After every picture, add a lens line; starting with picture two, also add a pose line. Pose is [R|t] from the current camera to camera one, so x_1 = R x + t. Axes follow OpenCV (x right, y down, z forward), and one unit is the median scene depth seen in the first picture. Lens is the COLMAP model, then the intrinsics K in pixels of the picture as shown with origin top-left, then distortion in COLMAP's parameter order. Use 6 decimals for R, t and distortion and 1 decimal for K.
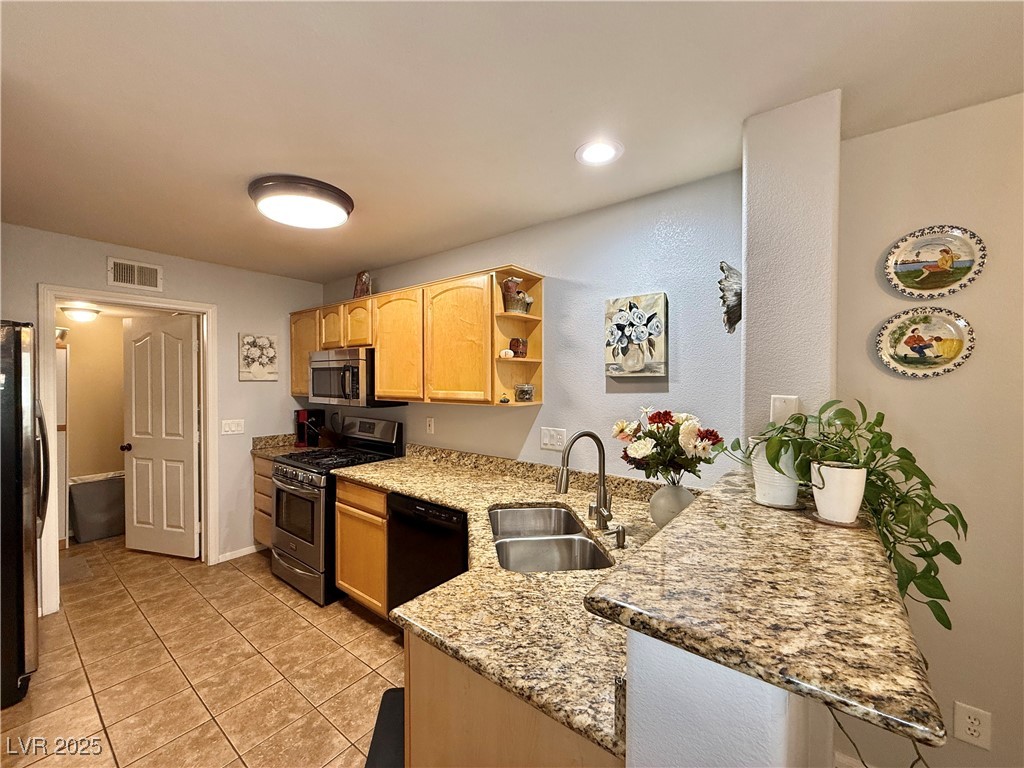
lens RADIAL K [[408.6, 0, 510.5], [0, 408.6, 385.8], [0, 0, 1]] dist [-0.000703, 0.000254]
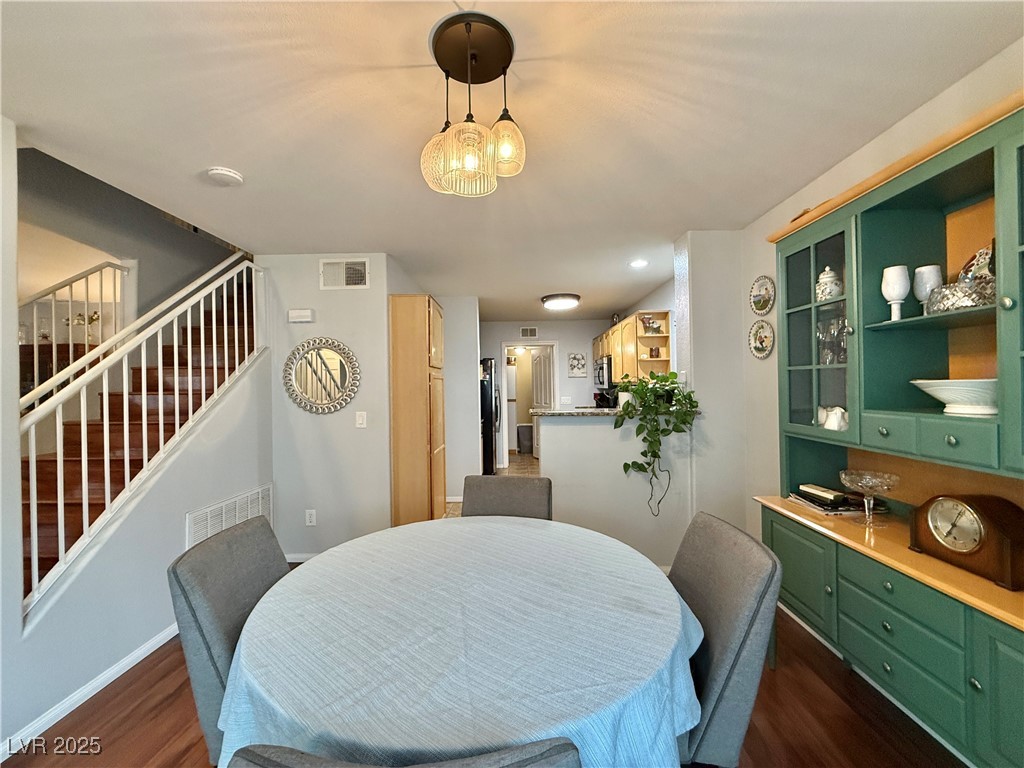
lens RADIAL K [[408.6, 0, 511.0], [0, 408.6, 384.1], [0, 0, 1]] dist [-0.000703, 0.000254]
pose [[0.603733, -0.015557, -0.797035, 1.082346], [0.006746, 0.999873, -0.014406, 0.068174], [0.797158, 0.003321, 0.603762, -0.599850]]
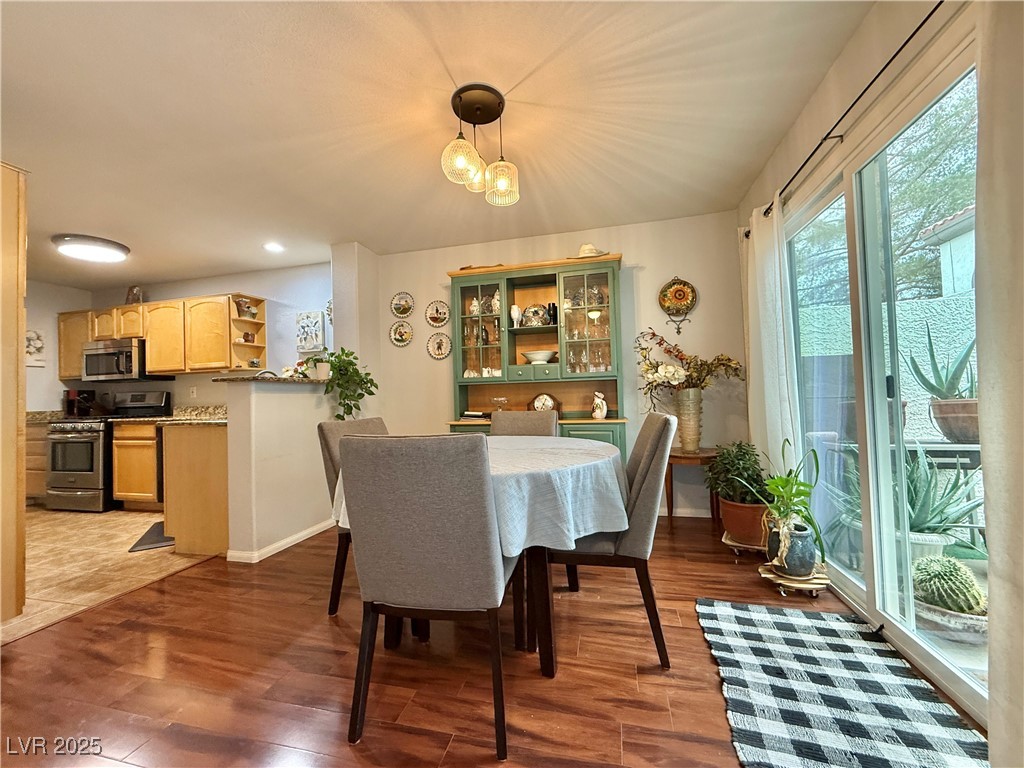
lens RADIAL K [[408.6, 0, 510.0], [0, 408.6, 384.4], [0, 0, 1]] dist [-0.000703, 0.000254]
pose [[0.915126, -0.020841, 0.402630, 0.342060], [0.039049, 0.998550, -0.037067, 0.221325], [-0.401273, 0.049644, 0.914612, -1.082363]]
